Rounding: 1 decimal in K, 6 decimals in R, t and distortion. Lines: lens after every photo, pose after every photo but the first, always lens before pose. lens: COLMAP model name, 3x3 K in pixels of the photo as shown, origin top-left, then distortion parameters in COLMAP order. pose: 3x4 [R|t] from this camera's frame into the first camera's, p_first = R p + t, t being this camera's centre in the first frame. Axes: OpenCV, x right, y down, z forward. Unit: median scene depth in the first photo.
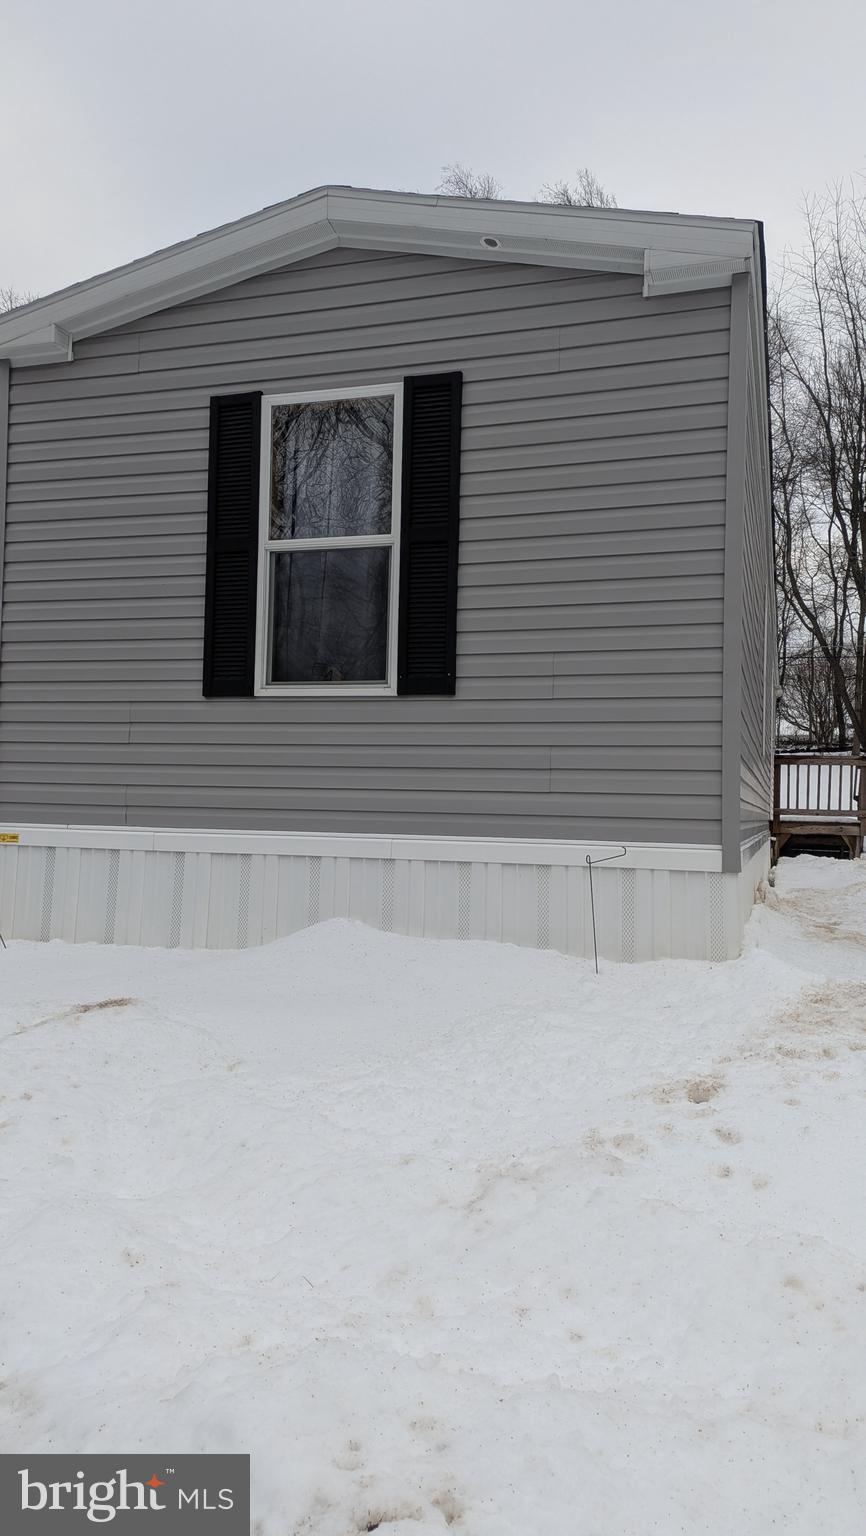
lens RADIAL K [[1124.4, 0, 433.0], [0, 1124.4, 768.0], [0, 0, 1]] dist [0.024482, -0.003437]
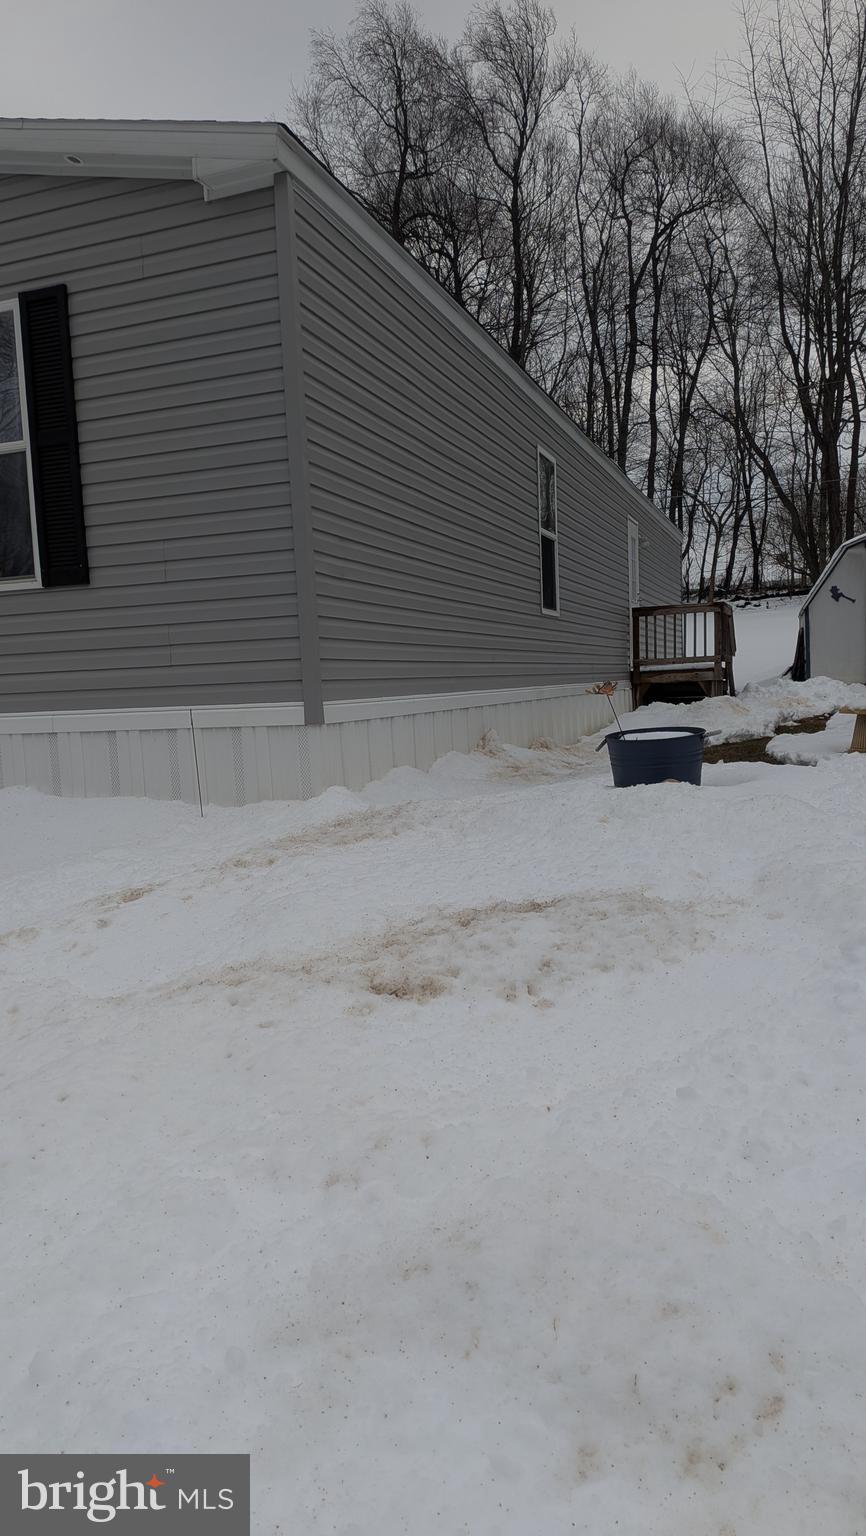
lens RADIAL K [[1139.4, 0, 434.3], [0, 1139.4, 813.0], [0, 0, 1]] dist [0.020700, -0.067441]
pose [[0.996796, -0.058982, -0.054021, 0.410302], [0.066508, 0.986417, 0.150196, 0.013079], [0.044428, -0.153308, 0.987179, -0.154205]]
